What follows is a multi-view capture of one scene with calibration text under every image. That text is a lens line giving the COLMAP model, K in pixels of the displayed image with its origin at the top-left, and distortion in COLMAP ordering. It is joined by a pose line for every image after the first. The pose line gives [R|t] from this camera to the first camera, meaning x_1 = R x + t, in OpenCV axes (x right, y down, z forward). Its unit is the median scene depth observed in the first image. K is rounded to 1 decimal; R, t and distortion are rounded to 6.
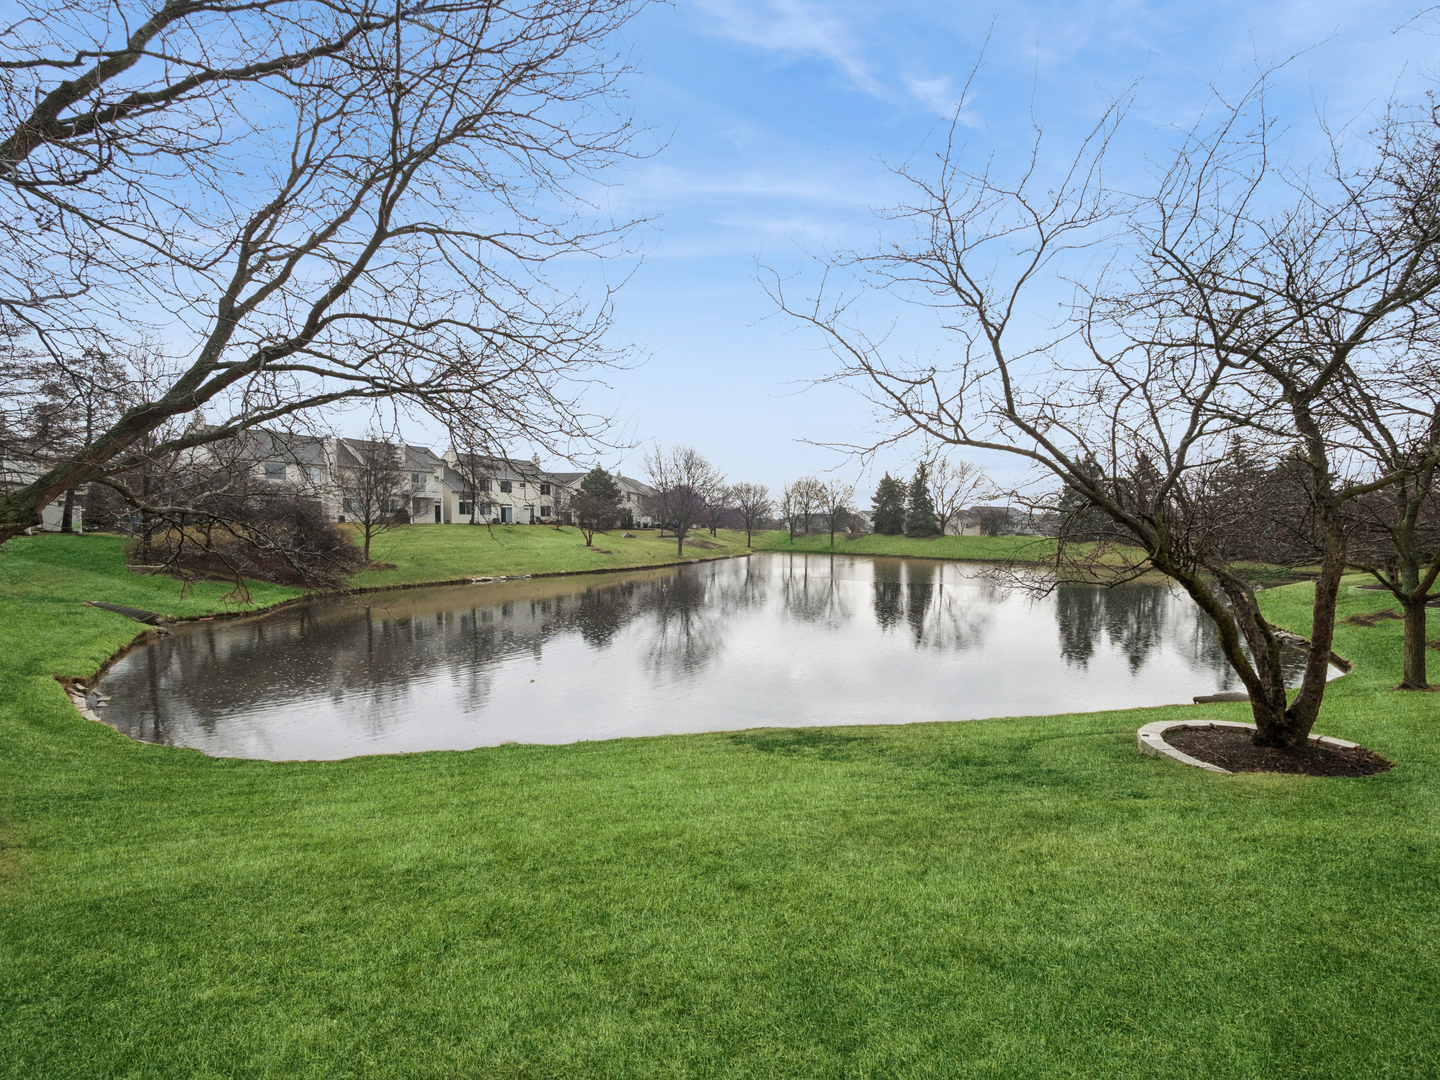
lens RADIAL K [[610.6, 0, 718.9], [0, 610.6, 537.7], [0, 0, 1]] dist [-0.004205, -0.000426]
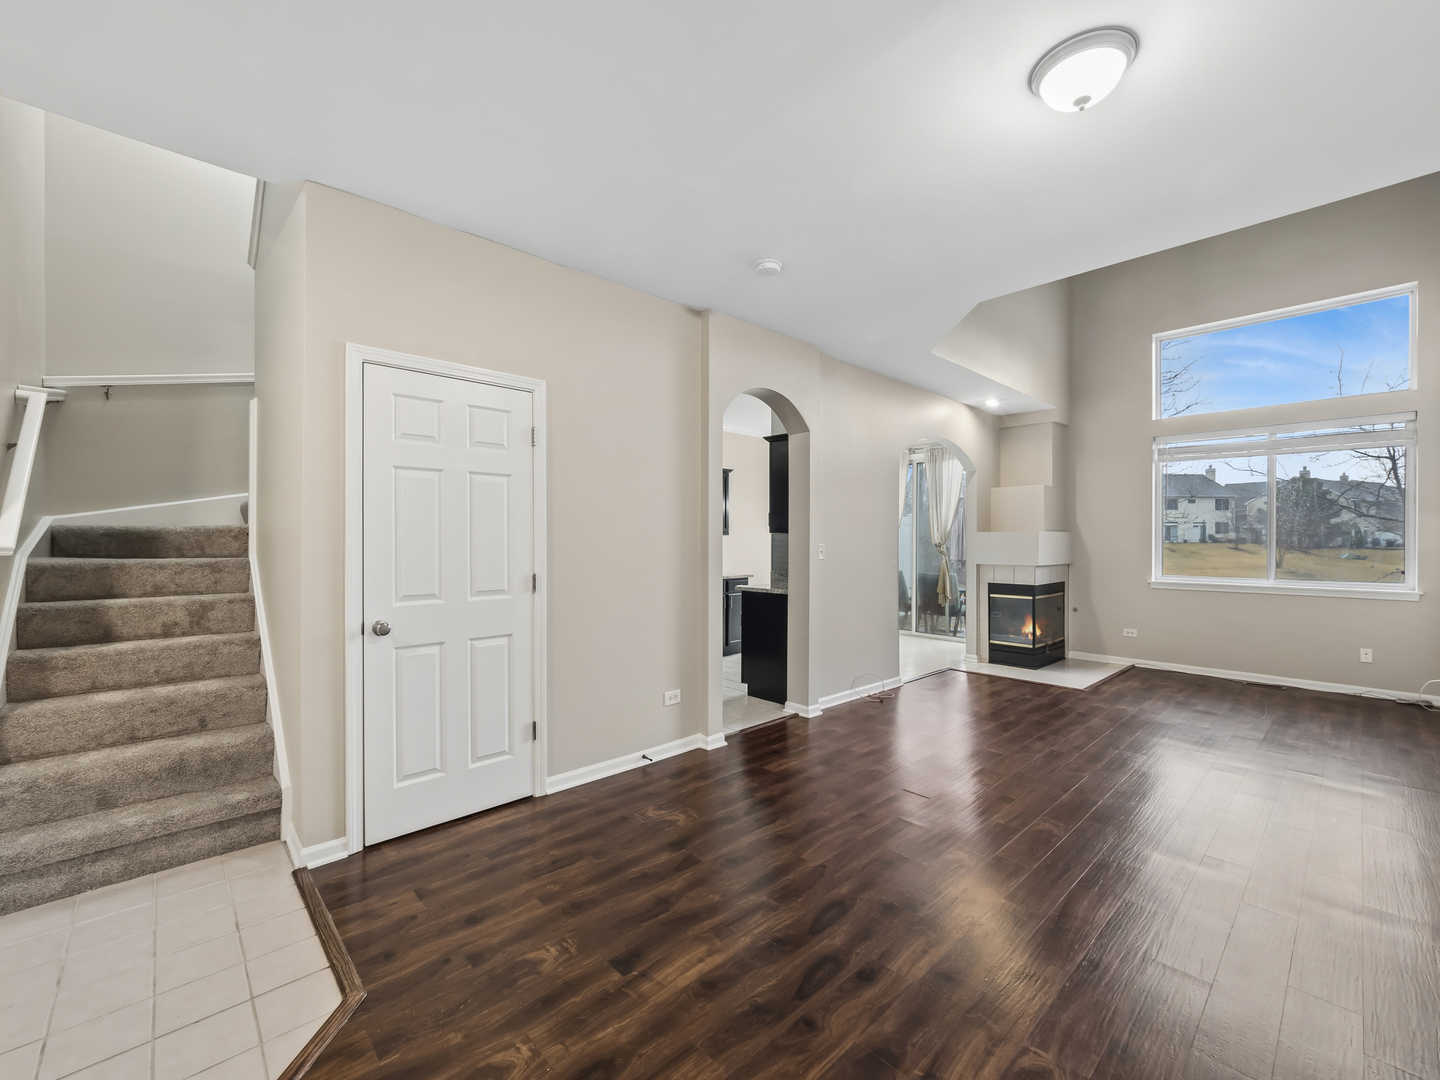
lens RADIAL K [[610.6, 0, 721.6], [0, 610.6, 535.3], [0, 0, 1]] dist [-0.004205, -0.000426]
pose [[0.551316, -0.014120, -0.834177, 0.057455], [-0.013432, 0.999577, -0.025797, 0.000307], [0.834188, 0.025427, 0.550894, -0.110911]]
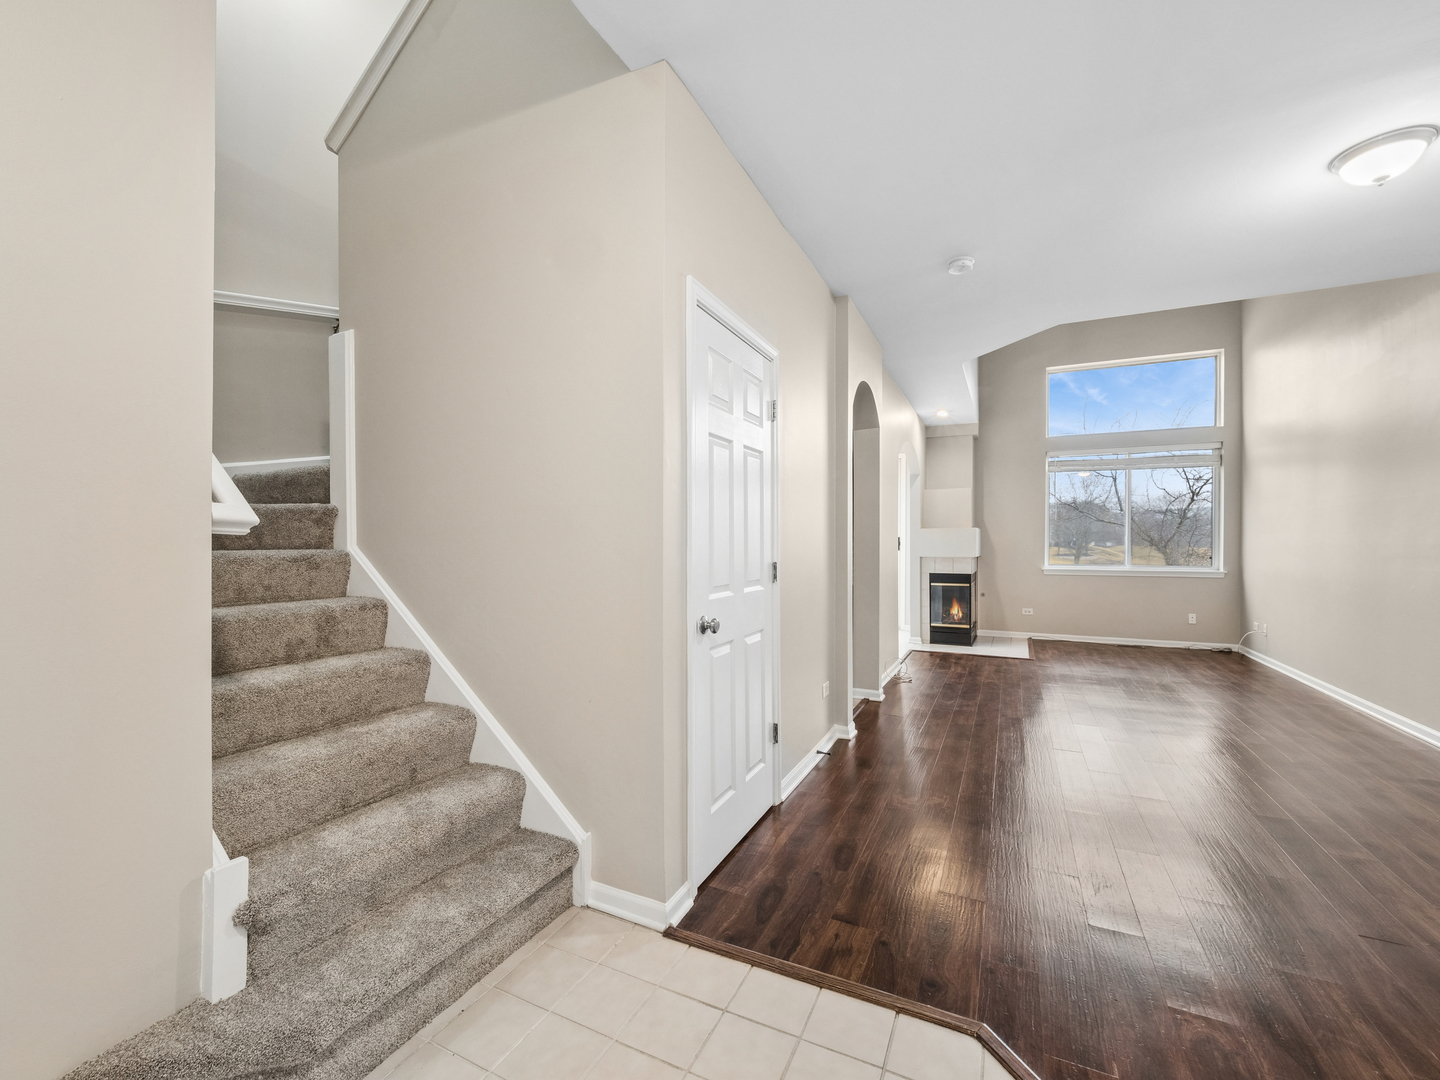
lens RADIAL K [[610.6, 0, 725.9], [0, 610.6, 539.8], [0, 0, 1]] dist [-0.004205, -0.000426]
pose [[0.817538, -0.012670, -0.575735, 0.038985], [-0.002962, 0.999652, -0.026204, 0.001403], [0.575867, 0.023128, 0.817216, -0.127797]]
